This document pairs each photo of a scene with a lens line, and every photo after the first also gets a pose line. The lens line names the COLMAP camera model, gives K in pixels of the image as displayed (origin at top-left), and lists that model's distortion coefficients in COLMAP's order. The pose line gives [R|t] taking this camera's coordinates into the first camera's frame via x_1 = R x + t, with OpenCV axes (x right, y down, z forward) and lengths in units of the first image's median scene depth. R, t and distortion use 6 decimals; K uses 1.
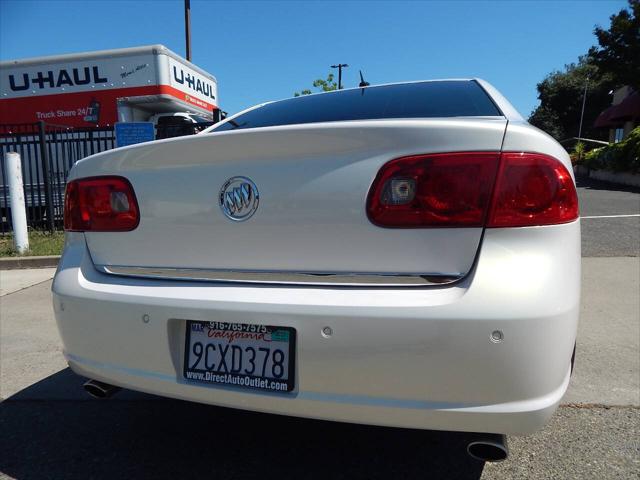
lens RADIAL K [[429.8, 0, 325.3], [0, 429.8, 236.3], [0, 0, 1]] dist [0.014685, -0.011182]
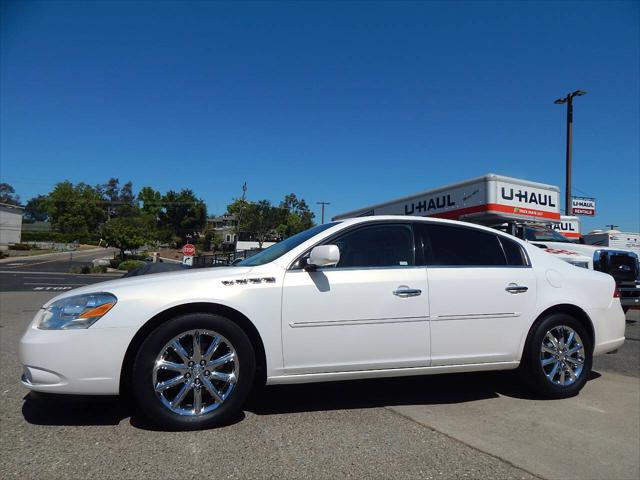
lens RADIAL K [[429.8, 0, 322.1], [0, 429.8, 234.5], [0, 0, 1]] dist [0.014685, -0.011182]
pose [[0.579423, -0.028526, -0.814528, 0.354781], [-0.151204, 0.978276, -0.141821, -0.007591], [0.800879, 0.205334, 0.562522, -0.085031]]
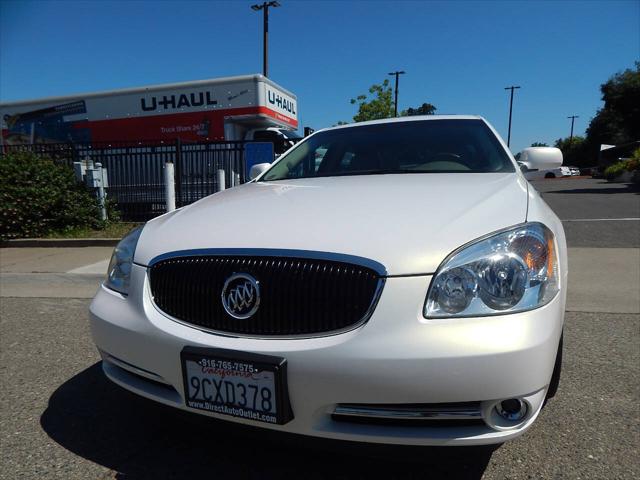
lens RADIAL K [[431.4, 0, 323.2], [0, 431.4, 235.1], [0, 0, 1]] dist [0.009688, -0.004688]
pose [[0.993138, 0.025908, -0.114042, -0.044733], [-0.026395, 0.999648, -0.002762, 0.018282], [0.113931, 0.005753, 0.993472, -0.206295]]
